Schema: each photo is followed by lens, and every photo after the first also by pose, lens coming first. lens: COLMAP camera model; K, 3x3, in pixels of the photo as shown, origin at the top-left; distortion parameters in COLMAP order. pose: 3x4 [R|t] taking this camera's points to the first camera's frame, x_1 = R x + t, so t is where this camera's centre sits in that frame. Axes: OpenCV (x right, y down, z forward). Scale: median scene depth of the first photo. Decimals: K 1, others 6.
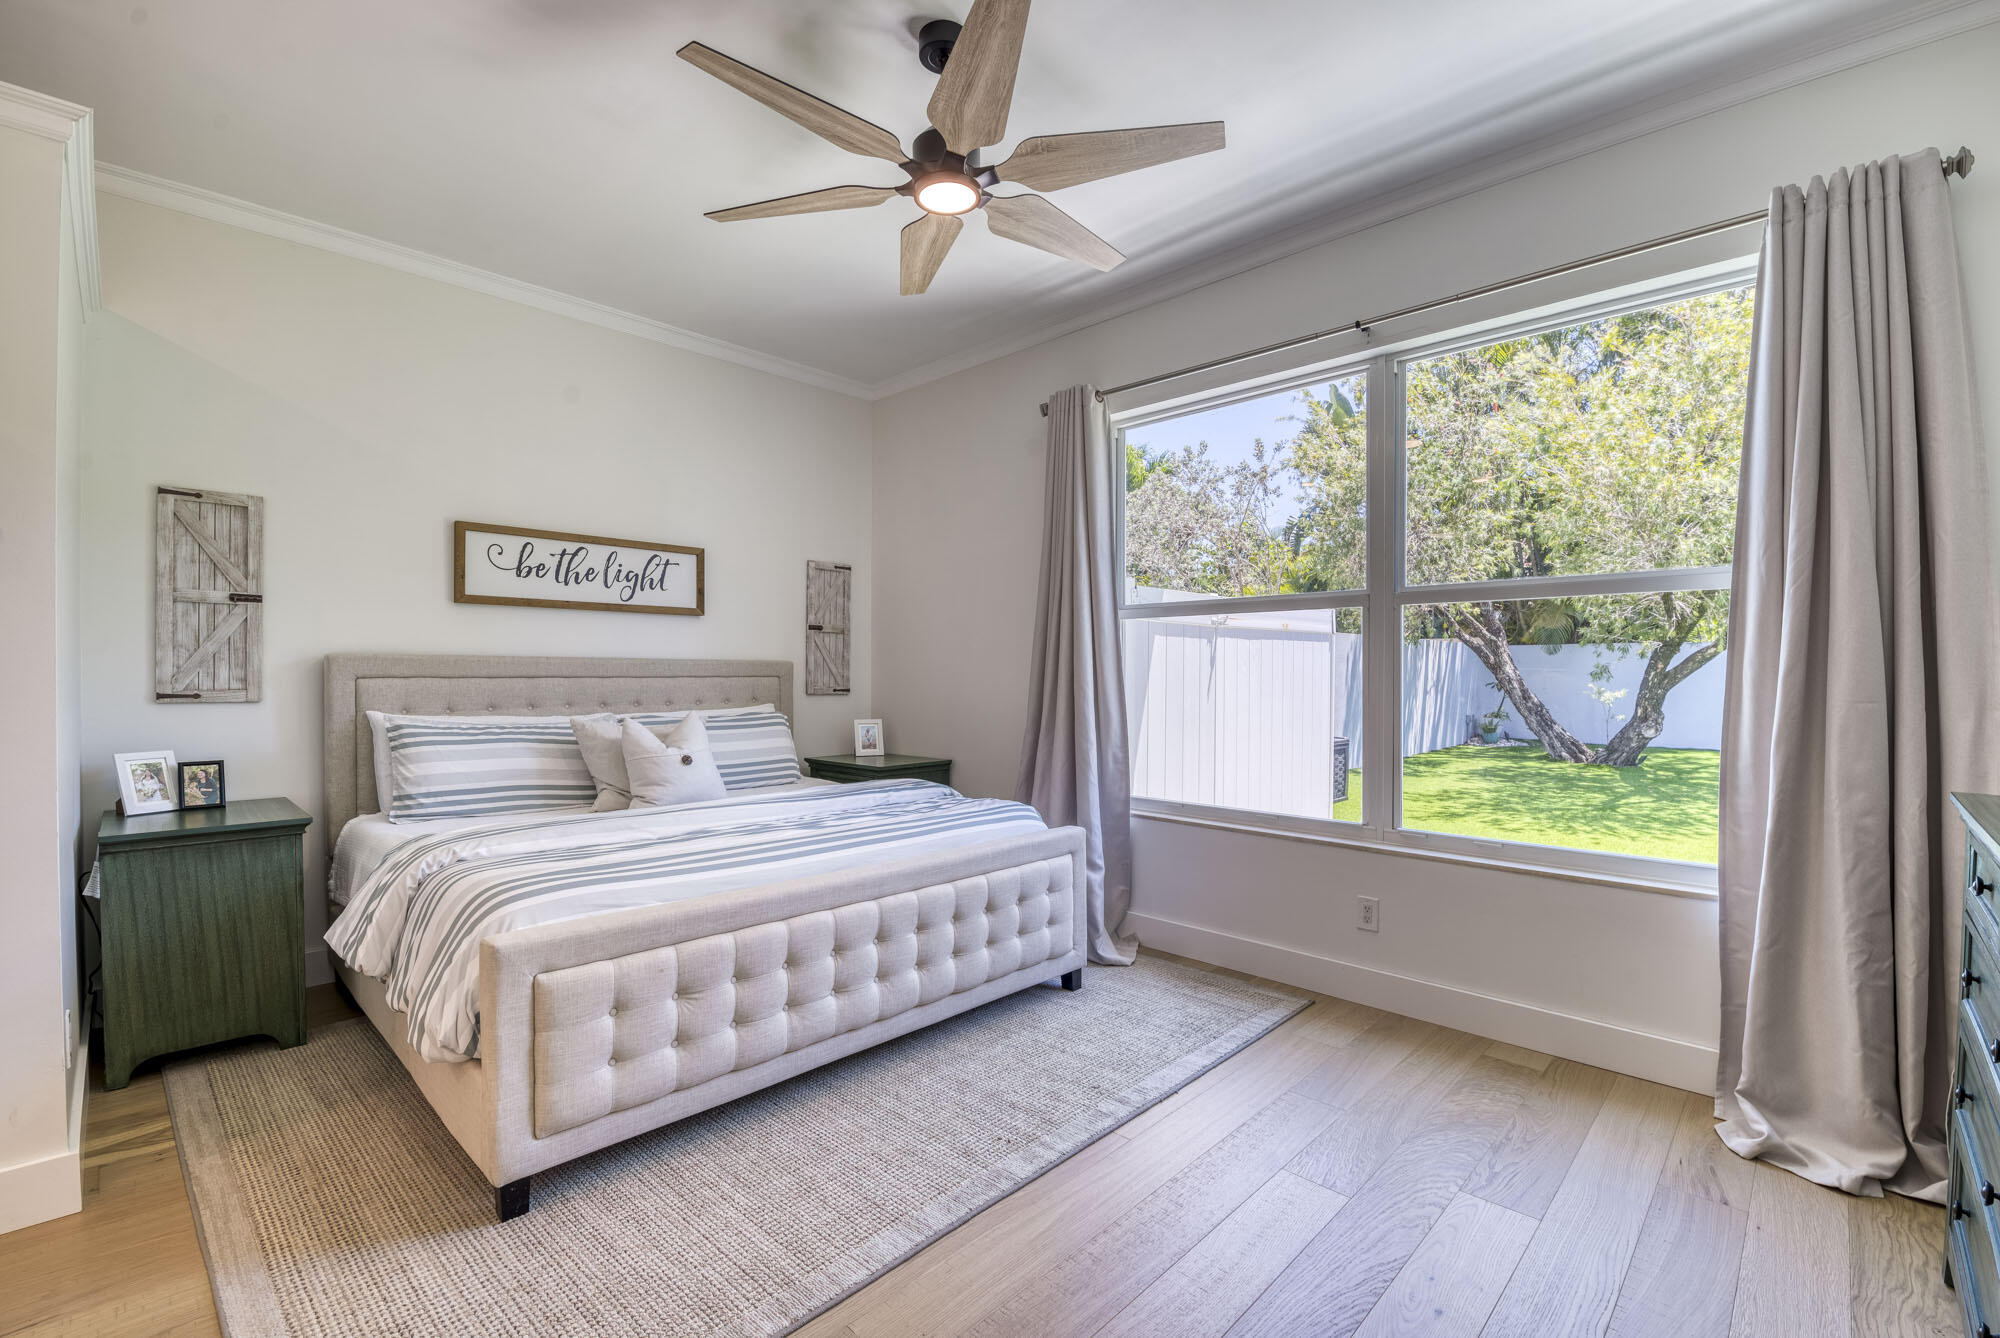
lens RADIAL K [[858.2, 0, 1021.0], [0, 858.2, 683.0], [0, 0, 1]] dist [-0.005062, -0.007787]
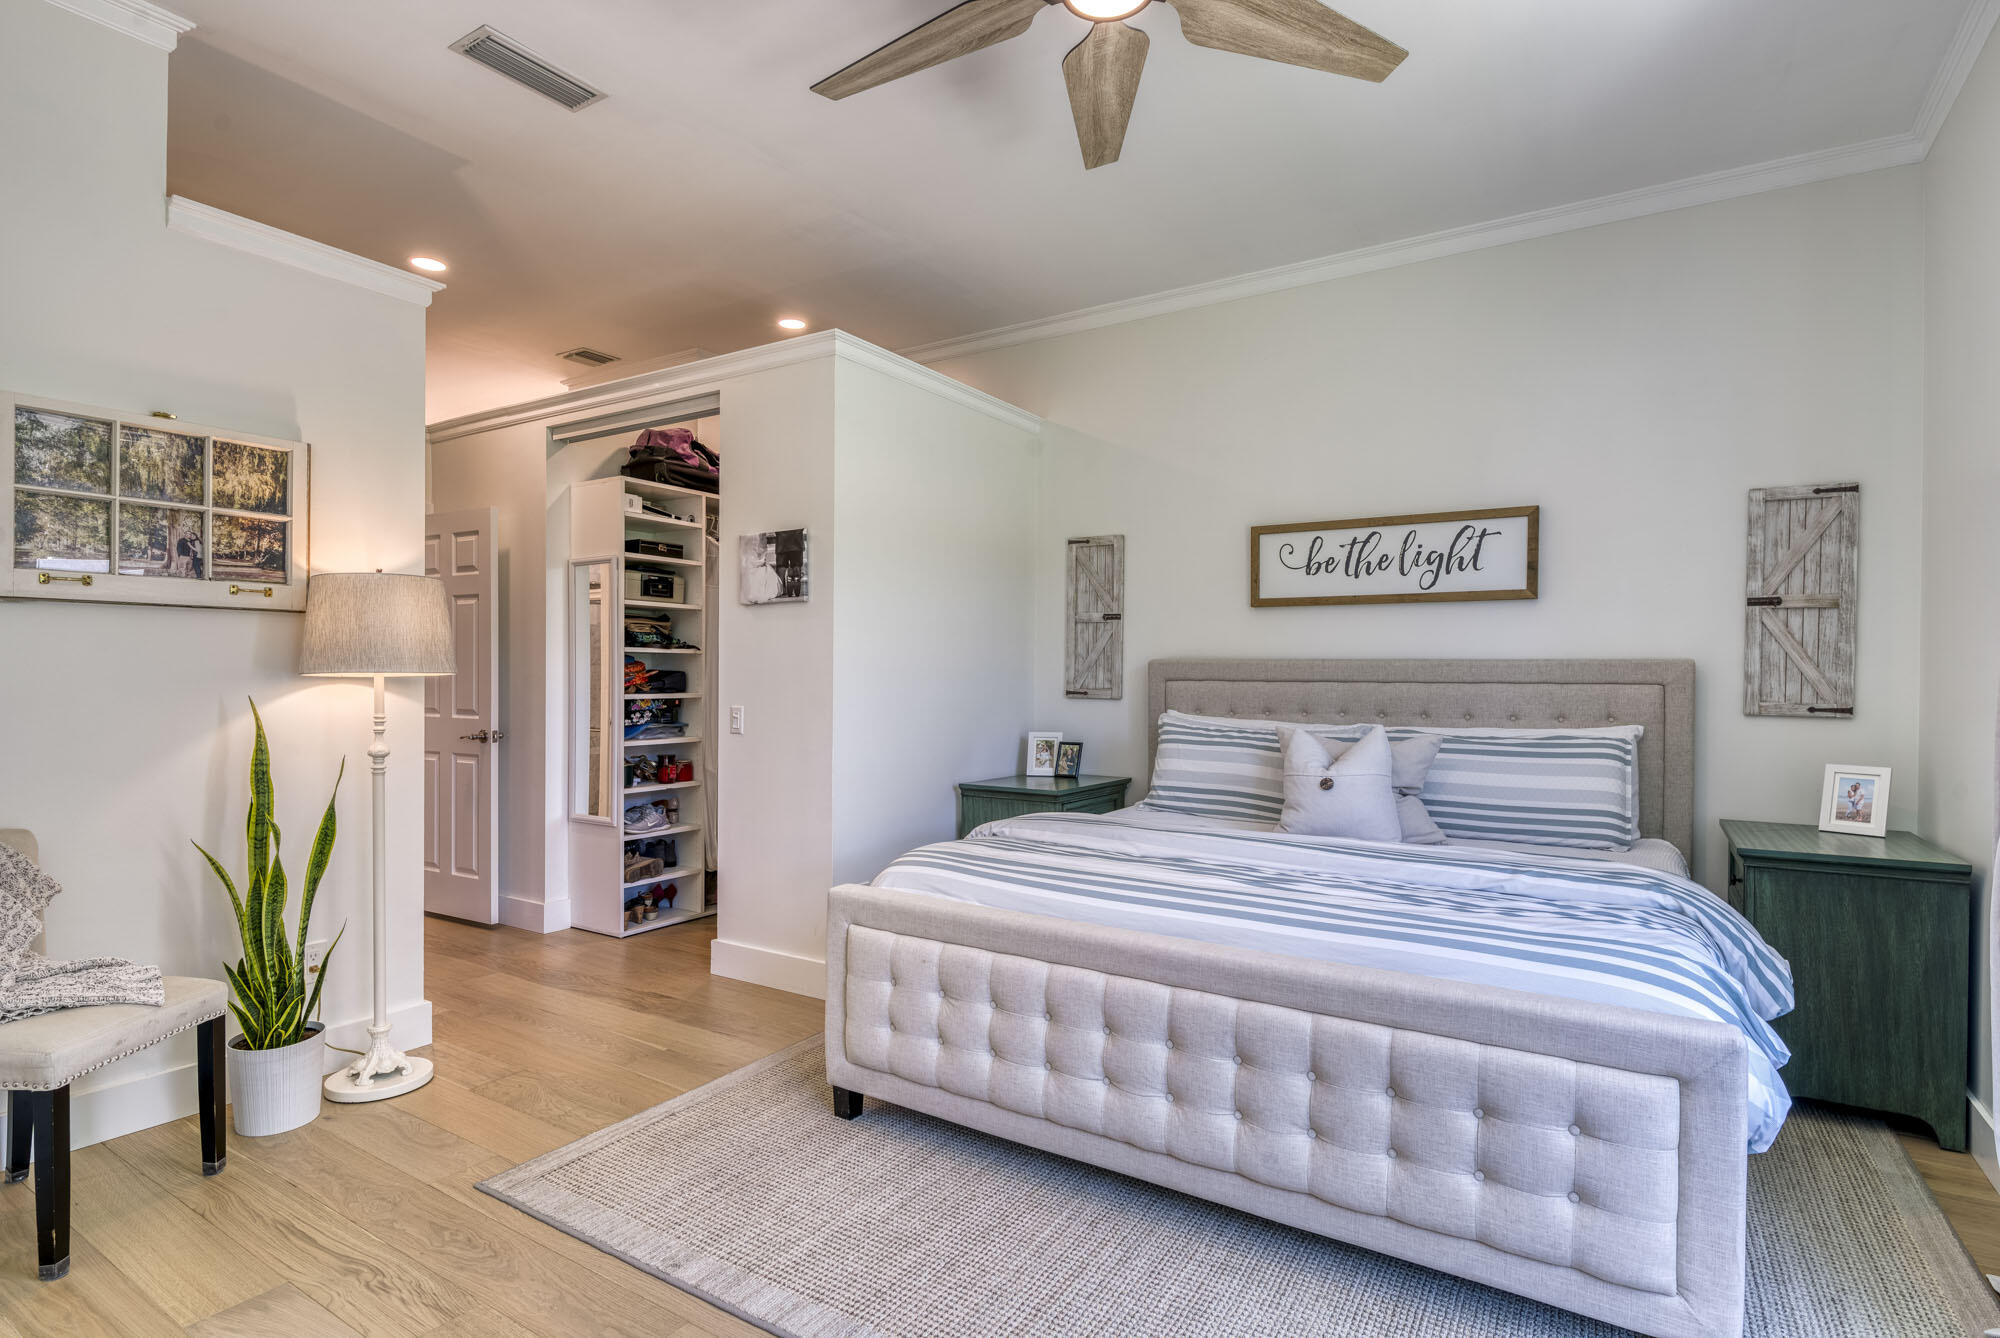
lens RADIAL K [[1004.8, 0, 995.6], [0, 1004.8, 643.9], [0, 0, 1]] dist [0.004325, -0.008141]
pose [[0.181113, -0.030915, -0.982976, 0.427253], [-0.017367, 0.999249, -0.034627, -0.003405], [0.983309, 0.023343, 0.180440, 0.452319]]
